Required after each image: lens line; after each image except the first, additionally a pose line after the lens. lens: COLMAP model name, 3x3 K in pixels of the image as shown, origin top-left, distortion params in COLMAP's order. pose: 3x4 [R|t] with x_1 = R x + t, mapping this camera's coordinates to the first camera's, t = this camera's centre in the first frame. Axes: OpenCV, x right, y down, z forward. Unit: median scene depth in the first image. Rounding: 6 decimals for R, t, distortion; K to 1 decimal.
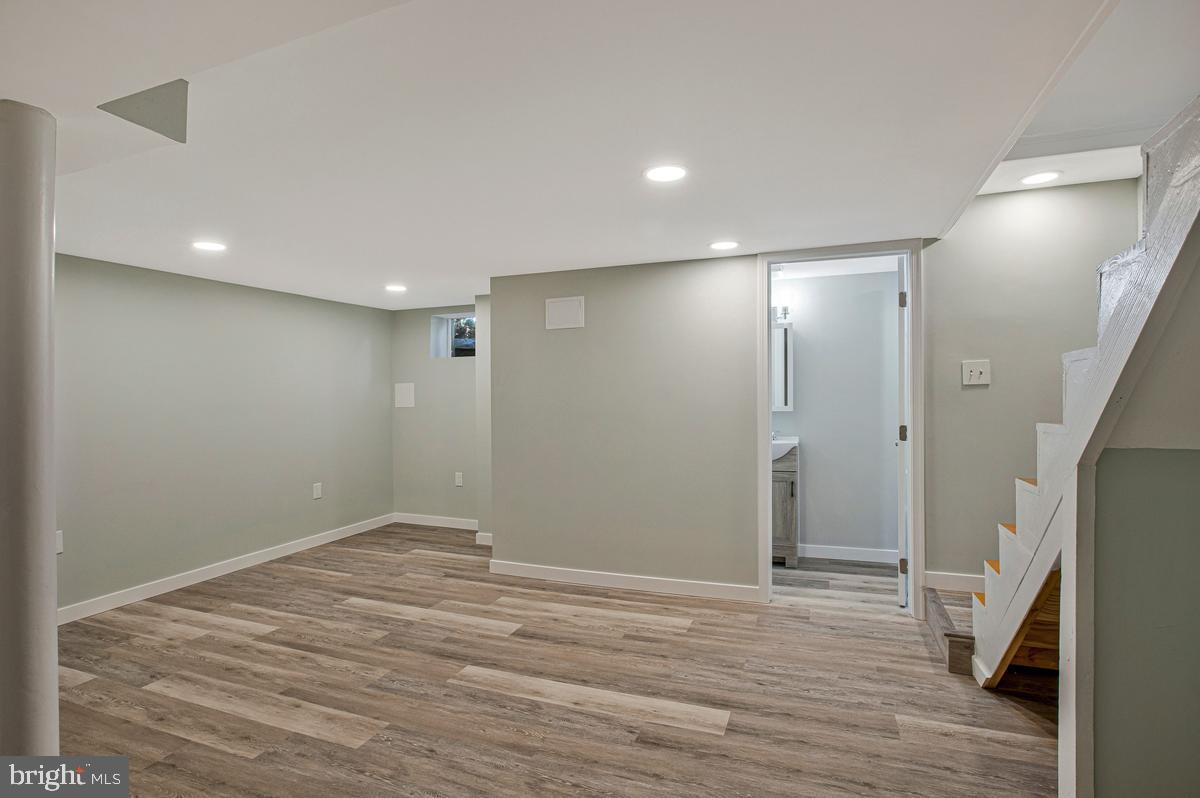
lens RADIAL K [[587.2, 0, 600.0], [0, 587.2, 399.0], [0, 0, 1]] dist [-0.051502, 0.026763]
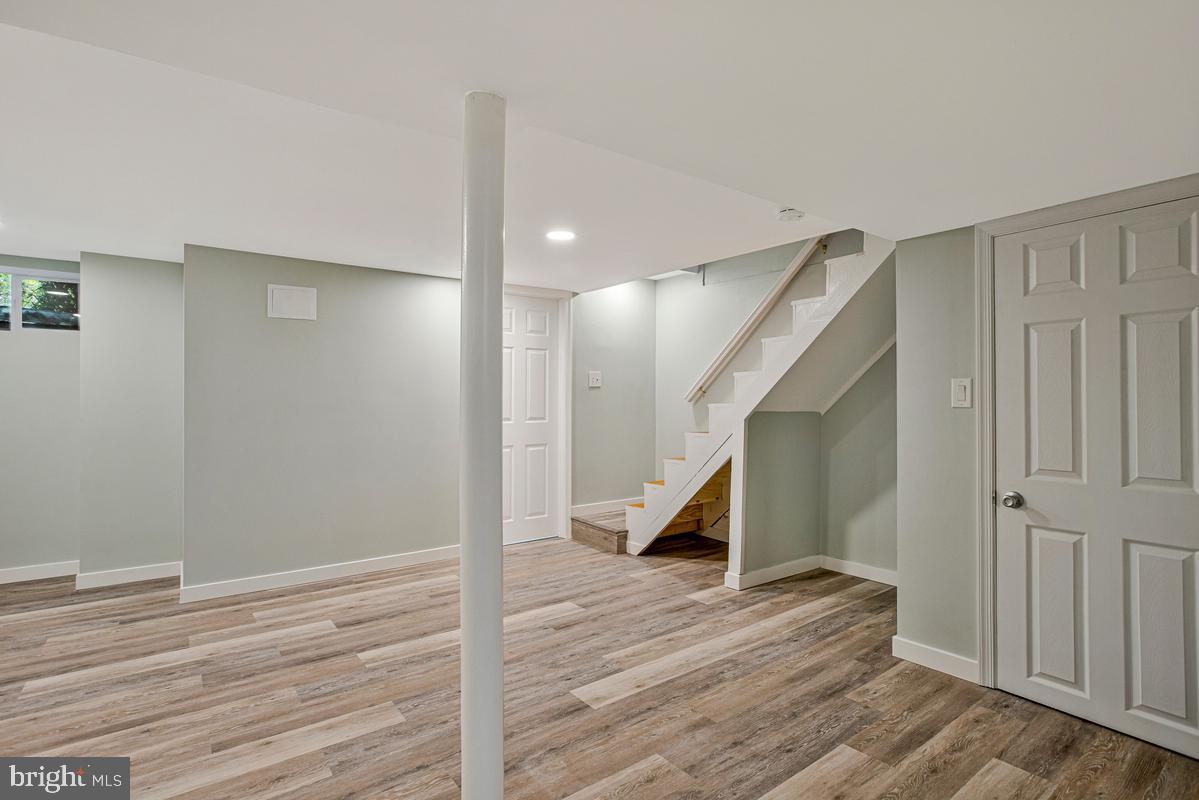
lens RADIAL K [[586.7, 0, 599.5], [0, 586.7, 400.0], [0, 0, 1]] dist [-0.051502, 0.026763]
pose [[0.538586, 0.001858, 0.842568, -0.731635], [0.001499, 0.999994, -0.003163, 0.018902], [-0.842569, 0.002967, 0.538580, 0.089917]]
